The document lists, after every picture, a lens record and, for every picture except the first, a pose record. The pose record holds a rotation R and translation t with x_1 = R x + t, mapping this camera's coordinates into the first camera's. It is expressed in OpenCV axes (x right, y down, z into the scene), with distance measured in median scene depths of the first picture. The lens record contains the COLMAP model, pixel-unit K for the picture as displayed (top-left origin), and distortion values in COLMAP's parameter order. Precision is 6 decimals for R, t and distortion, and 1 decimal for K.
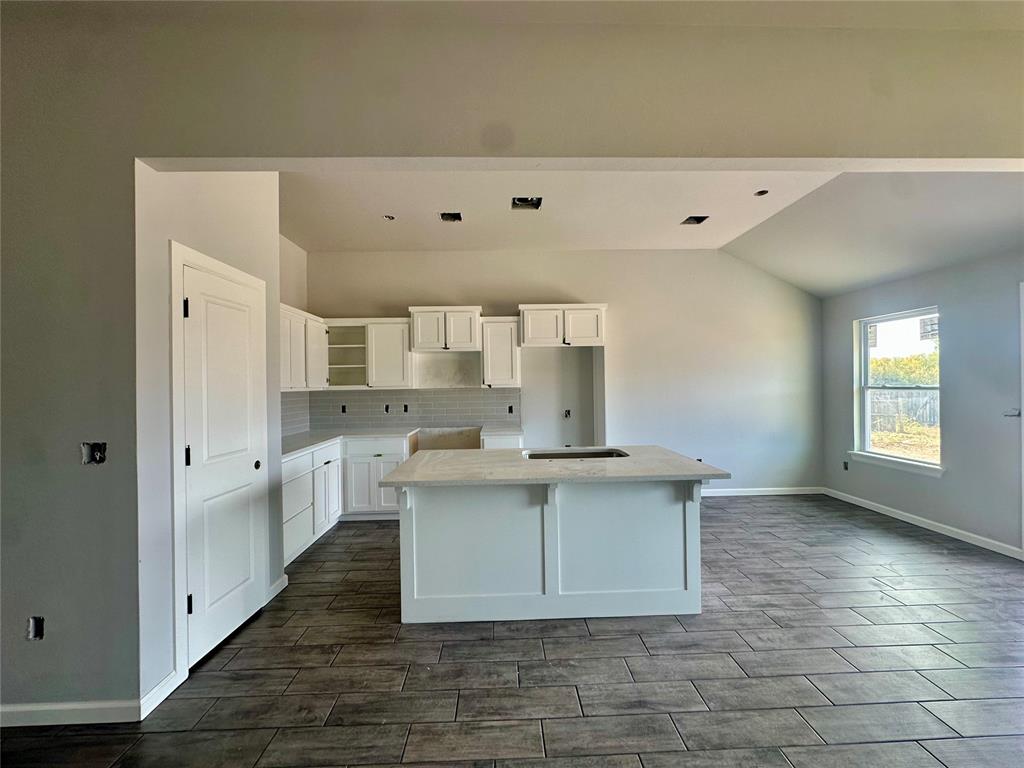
lens RADIAL K [[406.7, 0, 512.0], [0, 406.7, 384.0], [0, 0, 1]] dist [-0.001228, -0.000586]
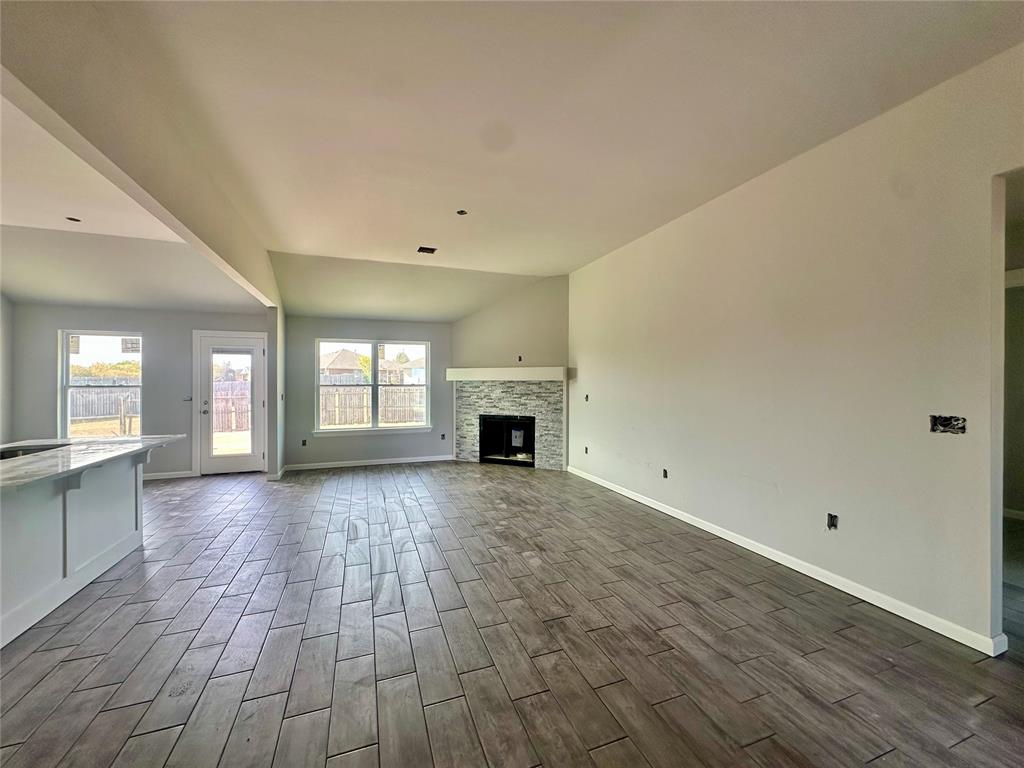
lens RADIAL K [[406.7, 0, 512.0], [0, 406.7, 384.0], [0, 0, 1]] dist [-0.001228, -0.000586]
pose [[-0.310155, 0.010845, 0.950624, -0.766572], [0.002155, 0.999940, -0.010705, 0.018958], [-0.950684, -0.001271, -0.310160, 0.138472]]
